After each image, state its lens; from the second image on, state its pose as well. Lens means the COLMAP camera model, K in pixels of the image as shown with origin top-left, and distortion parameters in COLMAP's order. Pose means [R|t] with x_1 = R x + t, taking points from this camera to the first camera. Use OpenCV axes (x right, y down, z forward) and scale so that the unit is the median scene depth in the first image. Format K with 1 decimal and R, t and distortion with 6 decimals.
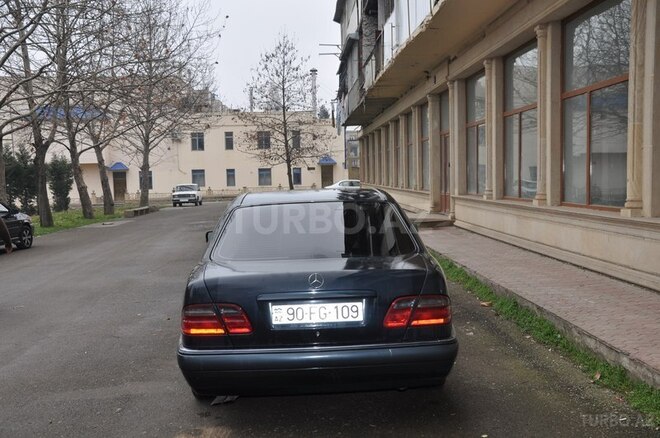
lens RADIAL K [[797.1, 0, 331.8], [0, 797.1, 223.4], [0, 0, 1]] dist [0.064389, 0.000000]
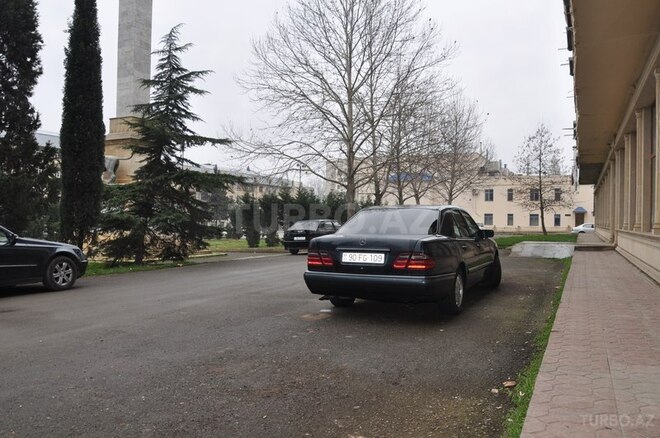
lens RADIAL K [[536.6, 0, 331.2], [0, 536.6, 221.7], [0, 0, 1]] dist [-0.091672, 0.030817]
pose [[0.879198, 0.034919, -0.475175, 0.078570], [-0.061908, 0.997229, -0.041263, 0.011587], [0.472417, 0.065696, 0.878923, -0.033971]]
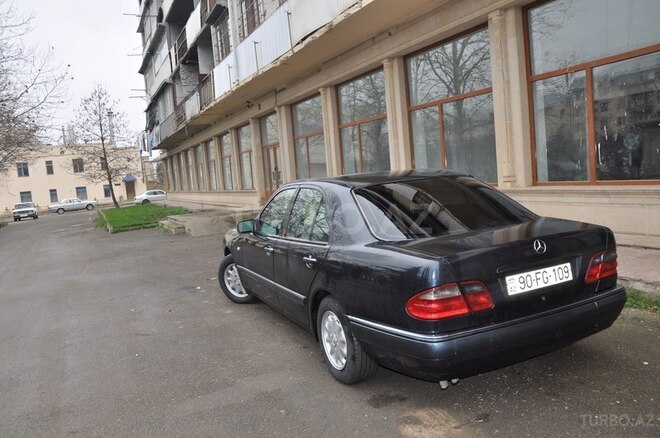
lens RADIAL K [[536.6, 0, 328.0], [0, 536.6, 219.7], [0, 0, 1]] dist [-0.091672, 0.030817]
pose [[0.919566, -0.087597, 0.383046, -0.072744], [0.085493, 0.996084, 0.022550, 0.000123], [-0.383521, 0.012012, 0.923454, 0.068784]]
